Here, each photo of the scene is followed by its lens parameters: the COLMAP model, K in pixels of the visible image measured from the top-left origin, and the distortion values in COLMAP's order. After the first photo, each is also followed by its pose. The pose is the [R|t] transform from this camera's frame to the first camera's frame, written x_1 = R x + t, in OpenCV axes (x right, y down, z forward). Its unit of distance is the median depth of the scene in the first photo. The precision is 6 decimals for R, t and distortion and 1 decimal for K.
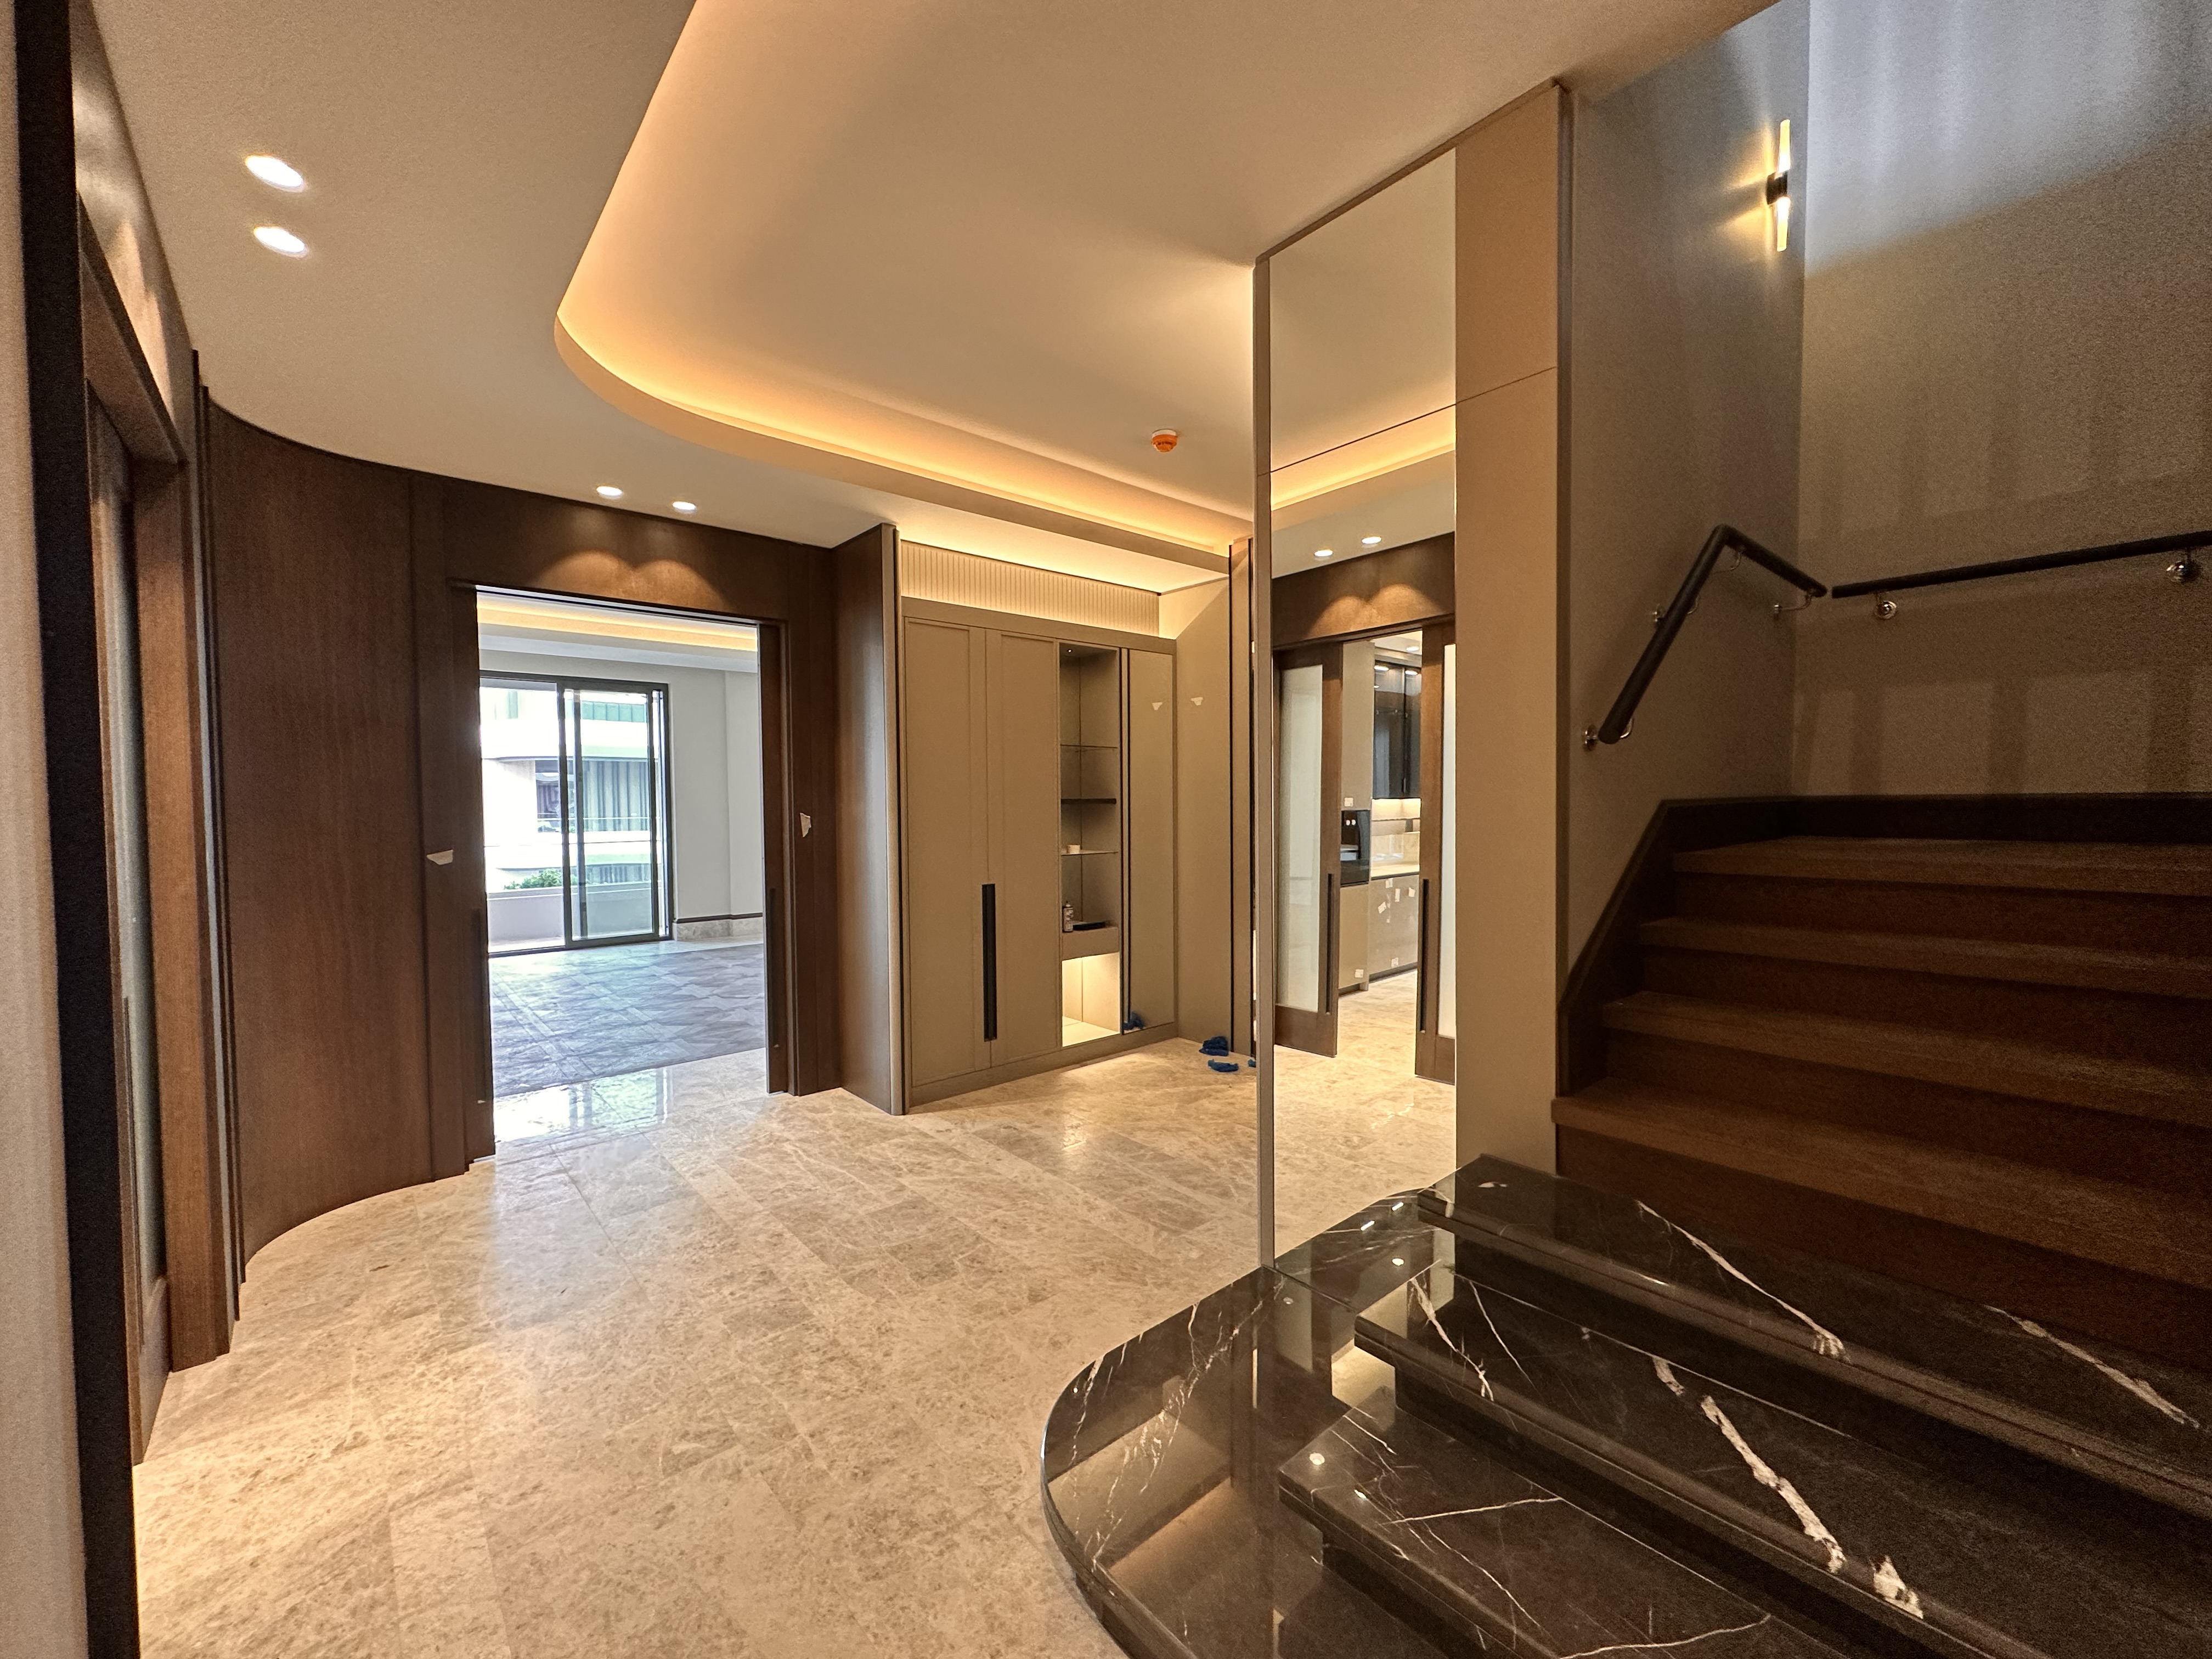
lens RADIAL K [[881.2, 0, 1106.3], [0, 881.2, 832.3], [0, 0, 1]] dist [-0.000993, 0.000139]
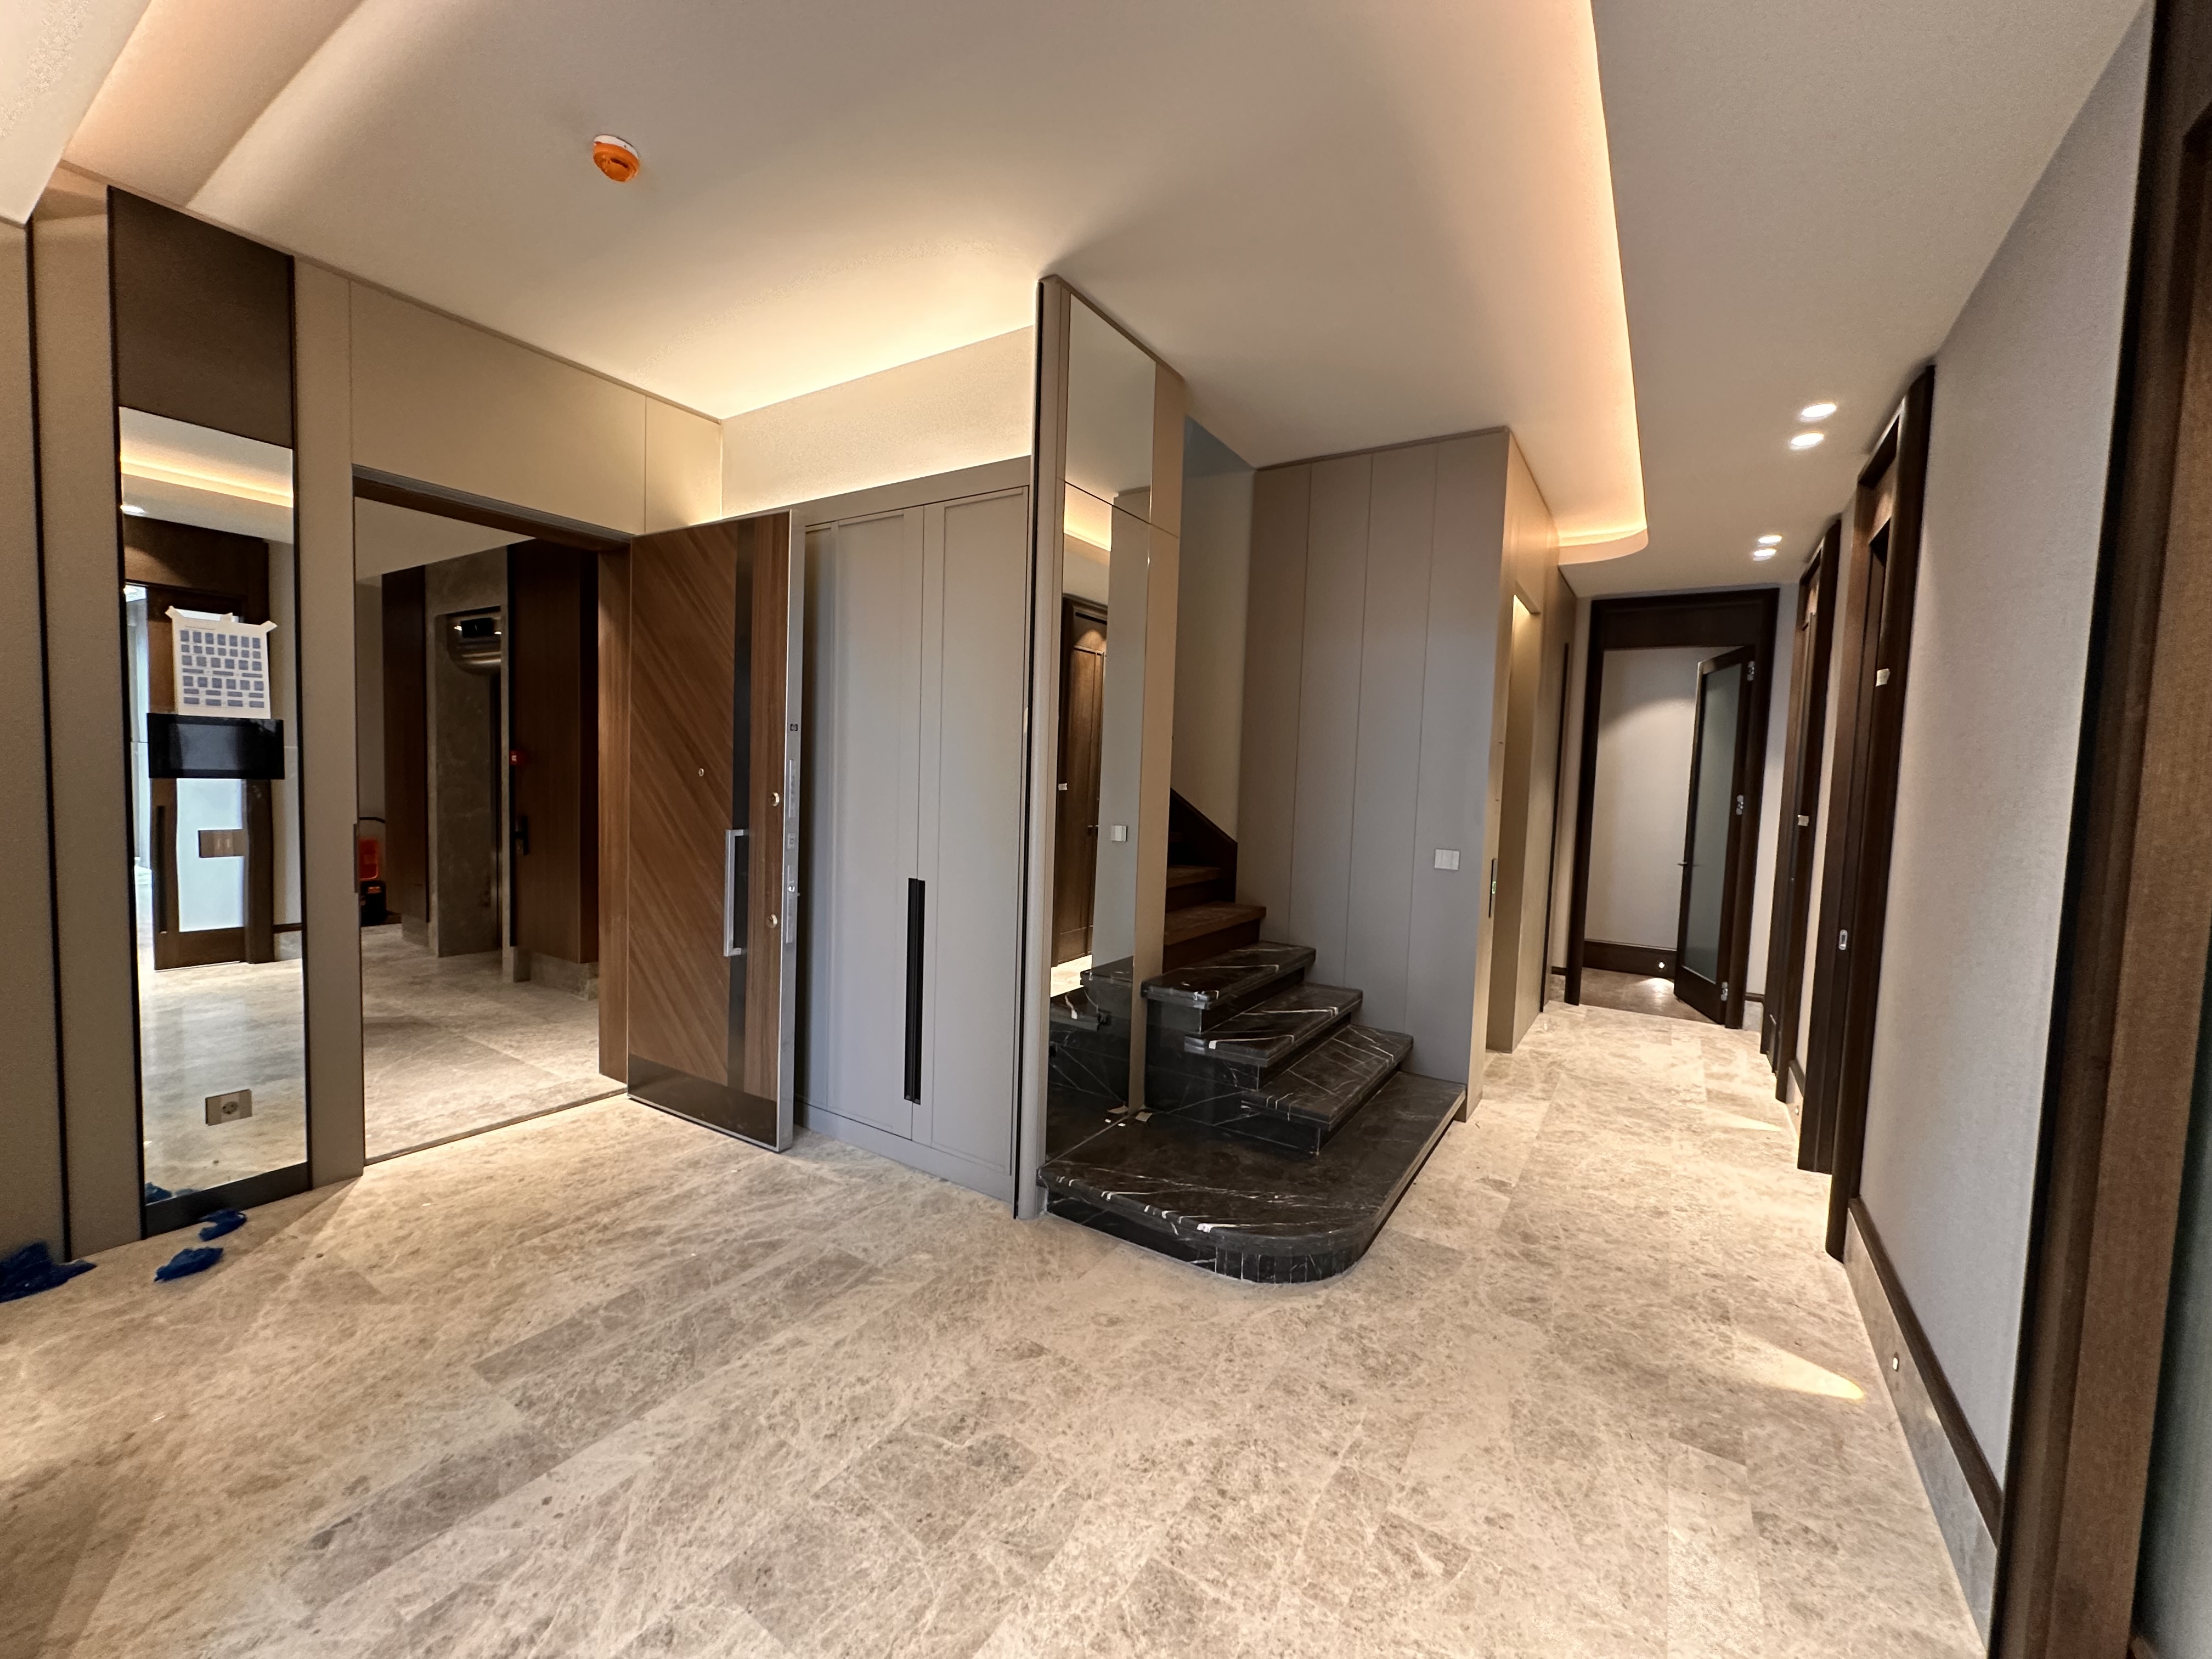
lens RADIAL K [[881.2, 0, 1108.5], [0, 881.2, 829.9], [0, 0, 1]] dist [-0.000993, 0.000139]
pose [[-0.274064, -0.059650, 0.959860, -1.012729], [-0.000232, 0.998079, 0.061959, -0.024317], [-0.961711, 0.016758, -0.273551, 1.332183]]
